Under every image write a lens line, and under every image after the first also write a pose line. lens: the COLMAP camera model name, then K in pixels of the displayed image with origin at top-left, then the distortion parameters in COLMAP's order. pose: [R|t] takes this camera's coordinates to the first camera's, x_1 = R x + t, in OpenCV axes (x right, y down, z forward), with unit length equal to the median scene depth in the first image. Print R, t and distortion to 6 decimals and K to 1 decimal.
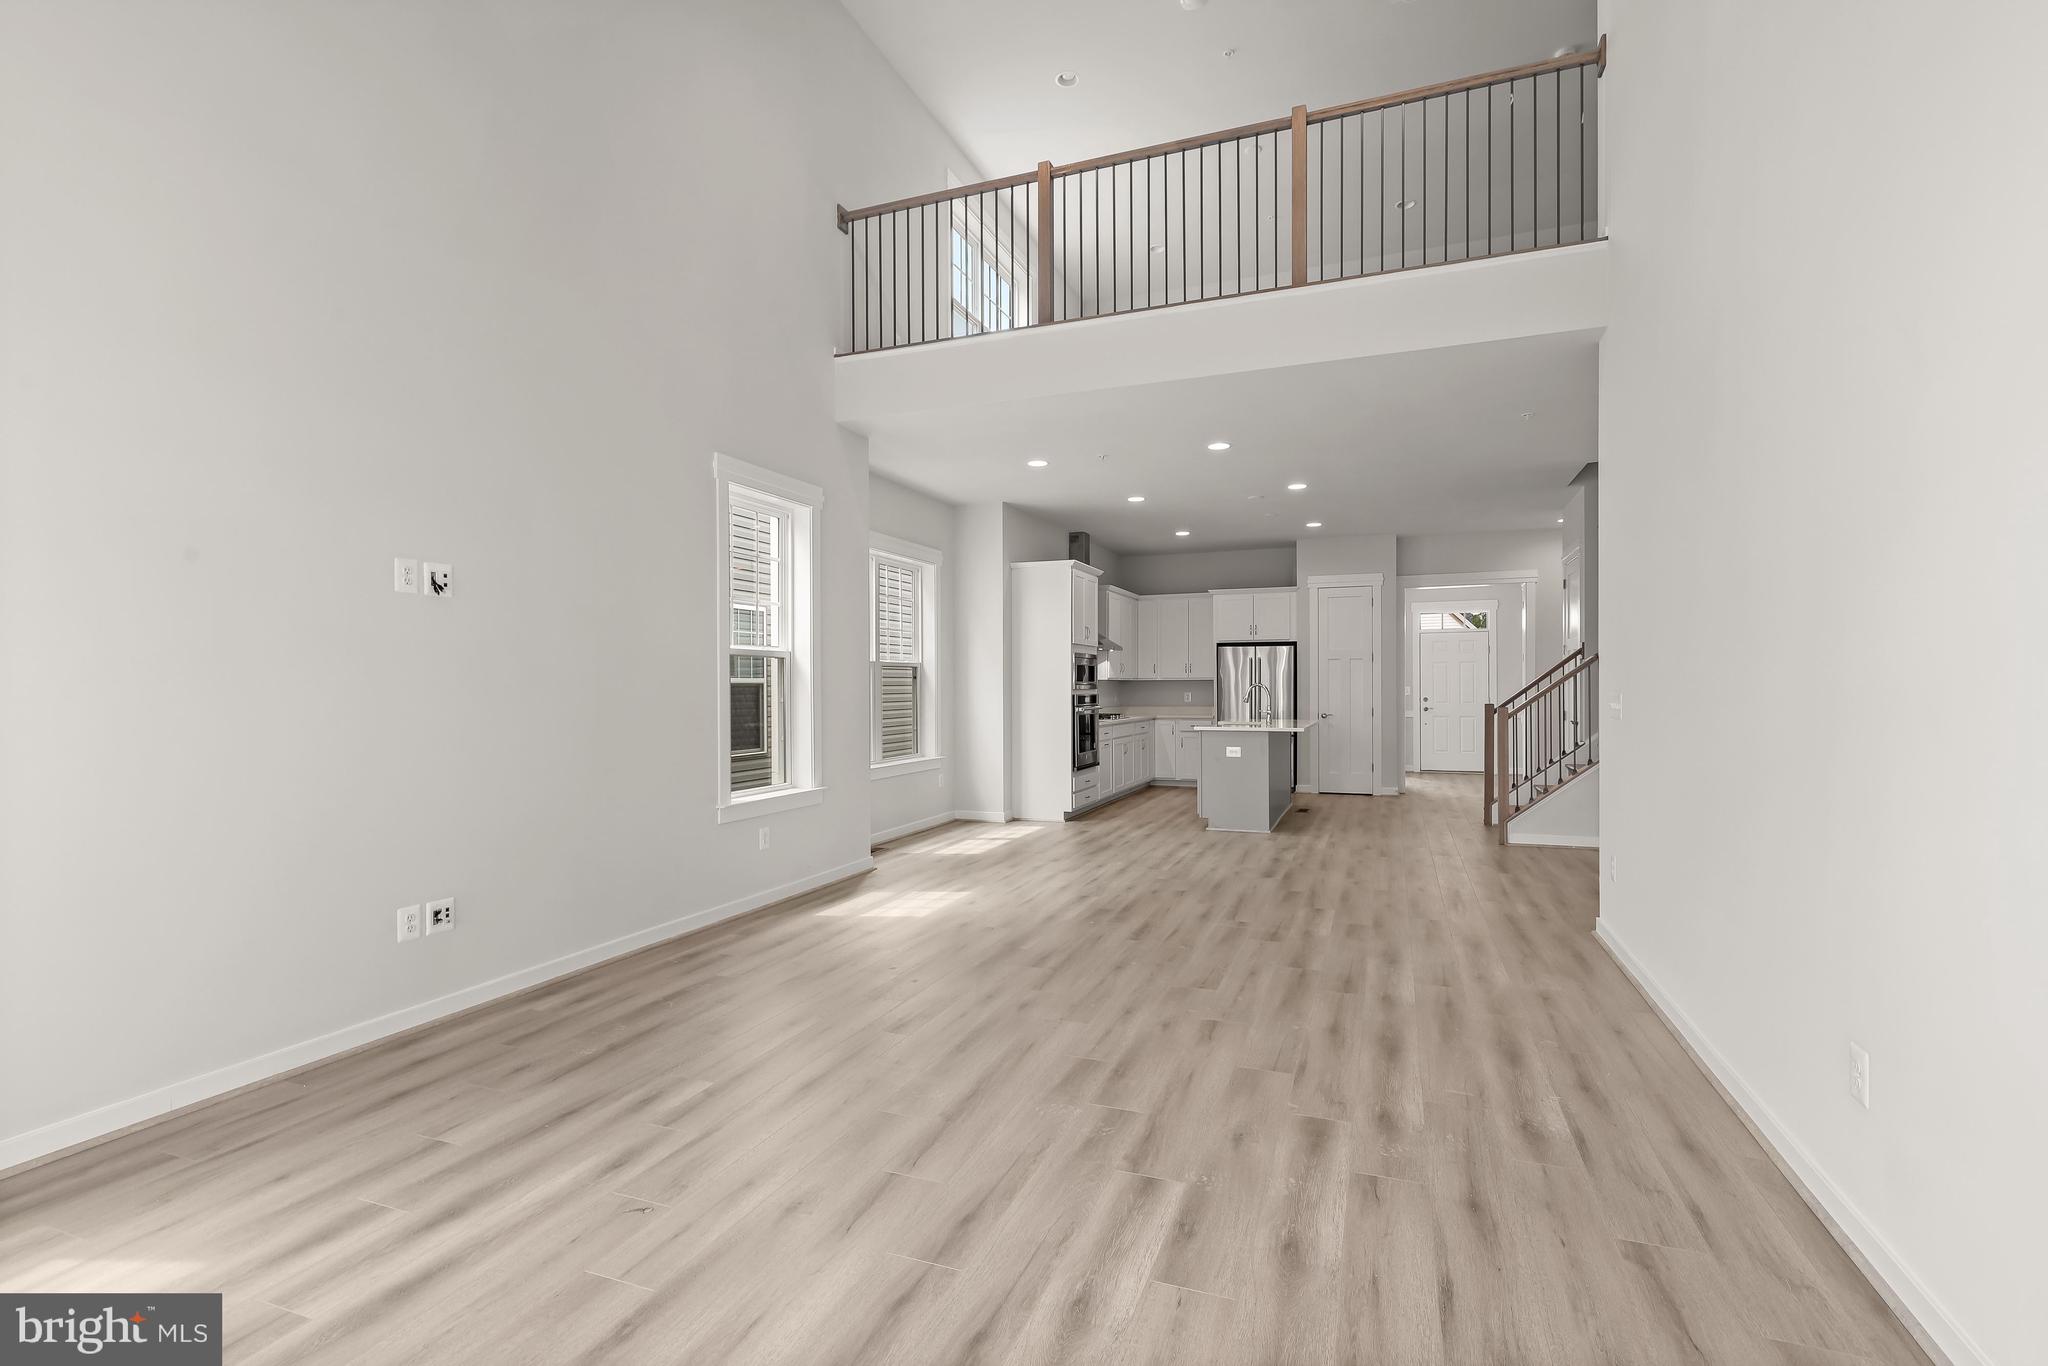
lens RADIAL K [[935.7, 0, 1028.2], [0, 935.7, 688.0], [0, 0, 1]] dist [0.001030, 0.000521]
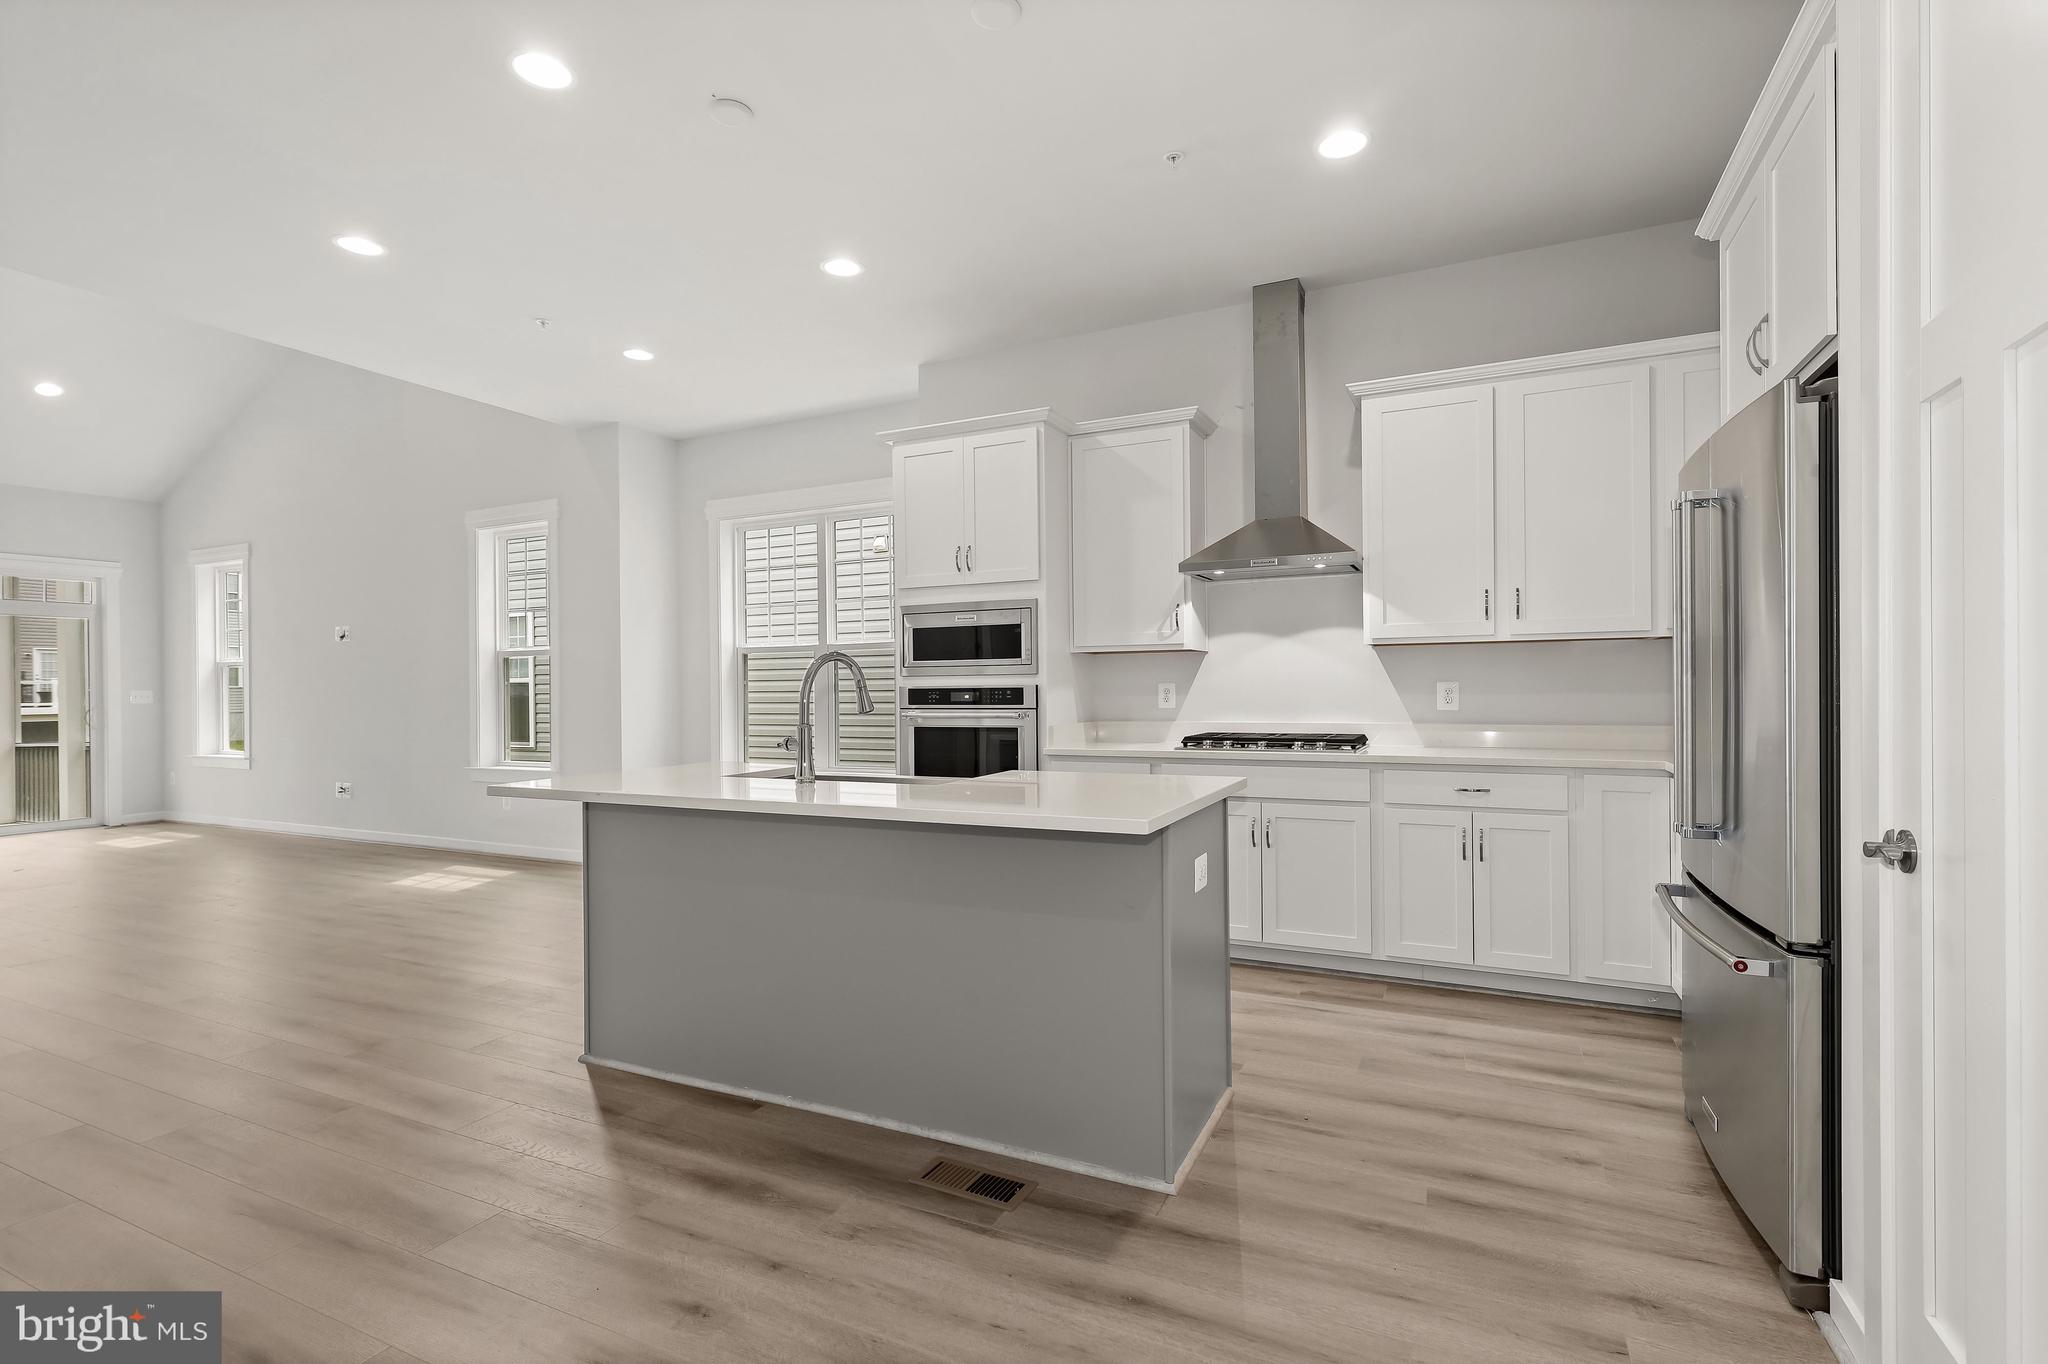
lens RADIAL K [[935.7, 0, 1028.2], [0, 935.7, 687.0], [0, 0, 1]] dist [0.001030, 0.000521]
pose [[-0.074068, 0.004102, -0.997245, 0.678253], [0.009453, 0.999949, 0.003411, 0.007775], [0.997208, -0.009175, -0.074104, 1.328980]]
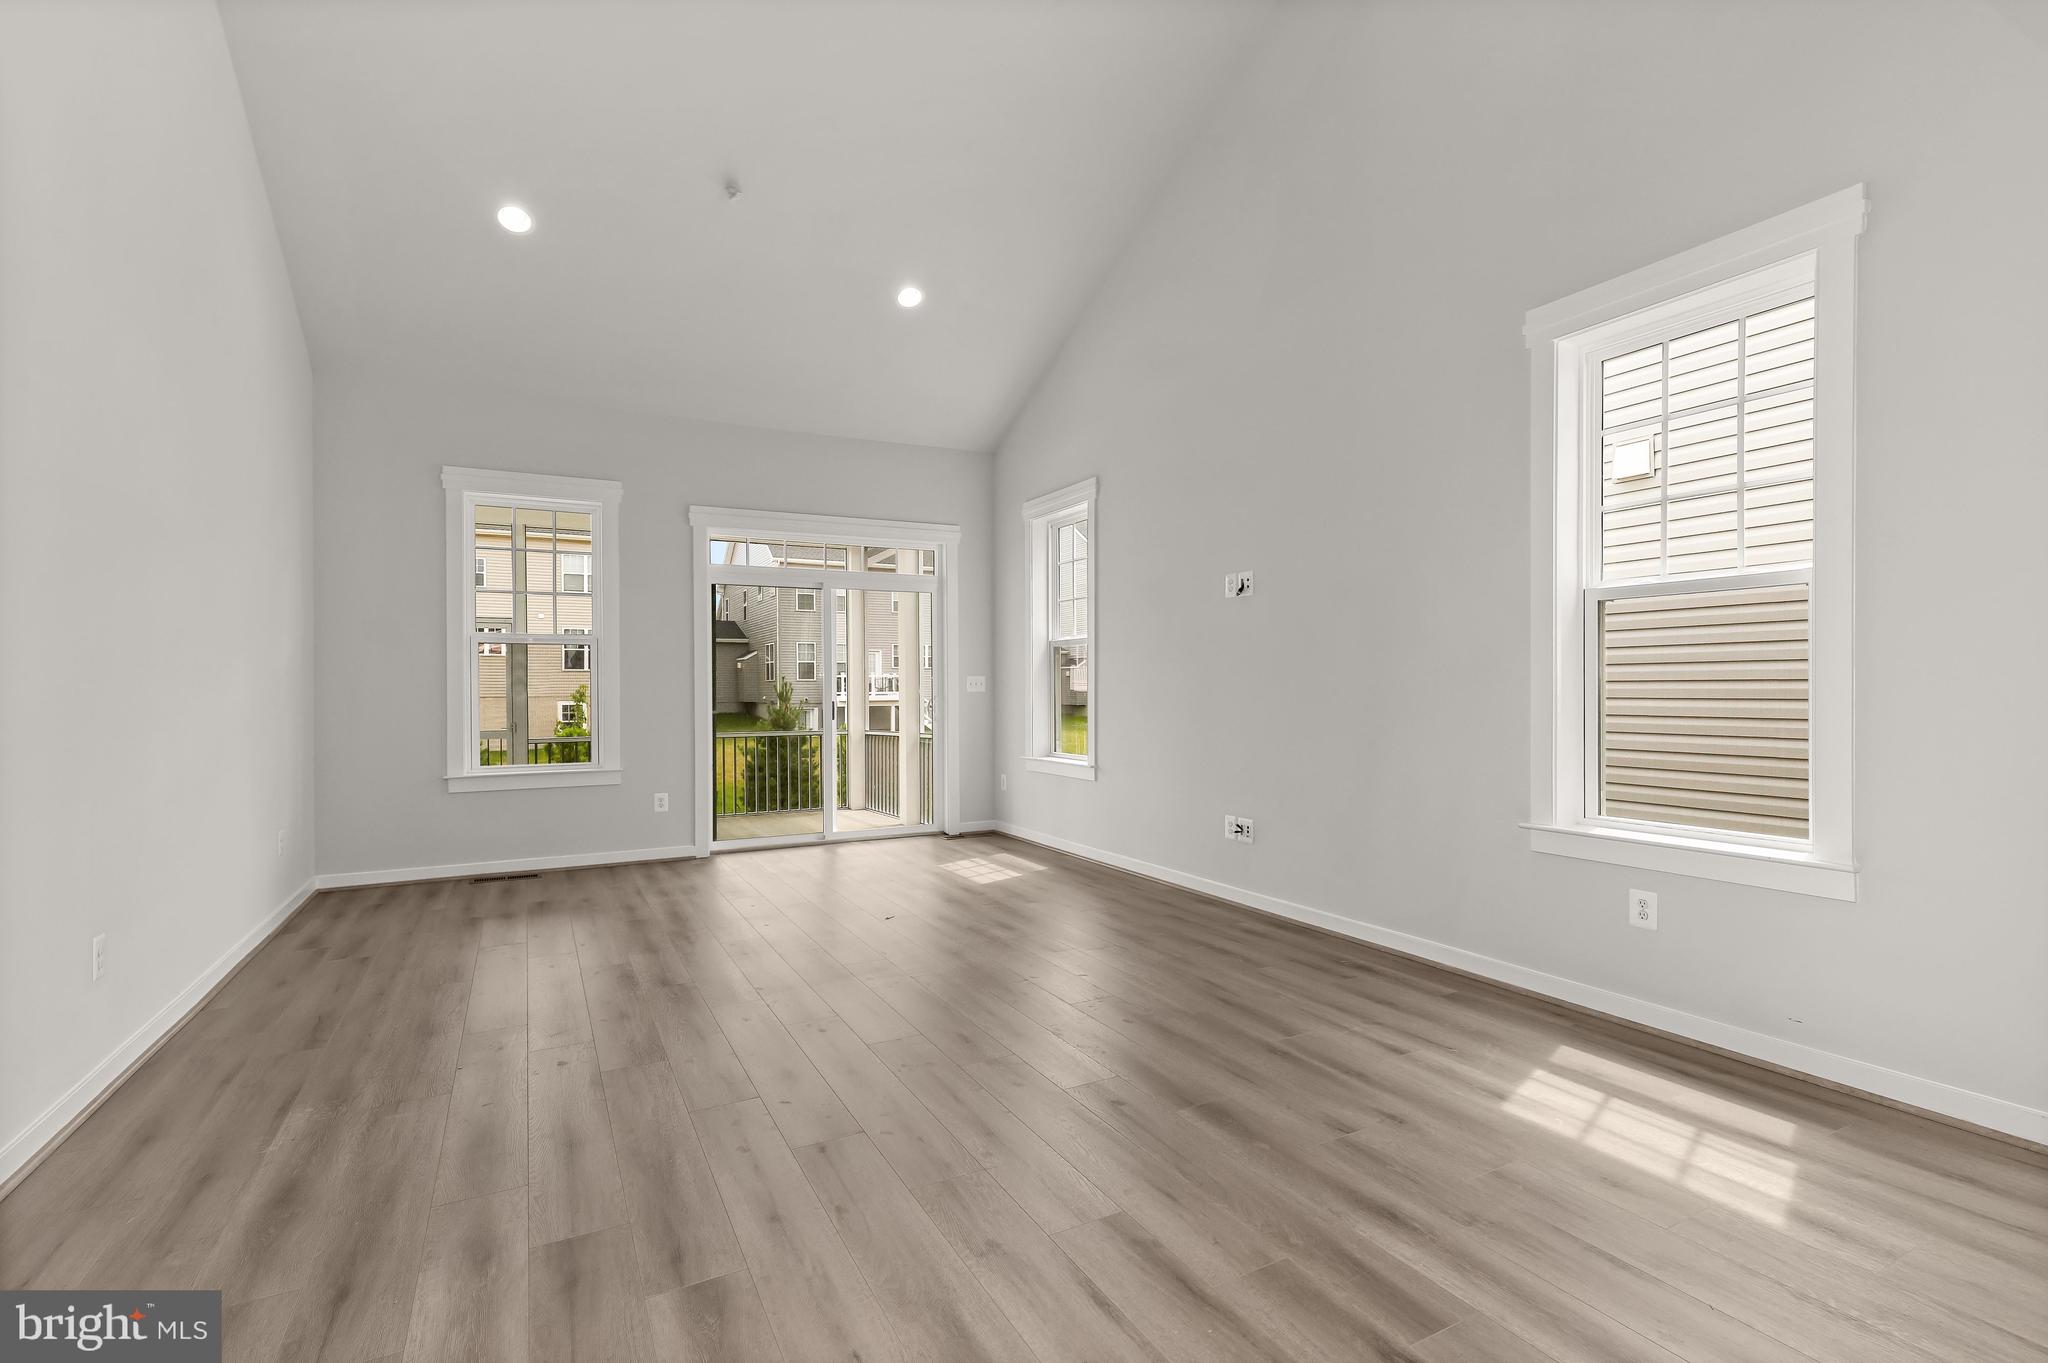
lens RADIAL K [[935.7, 0, 1028.2], [0, 935.7, 686.5], [0, 0, 1]] dist [0.001030, 0.000521]
pose [[-0.649715, 0.007530, -0.760141, 0.298042], [0.008039, 0.999963, 0.003035, 0.014052], [0.760135, -0.004139, -0.649752, 0.807812]]
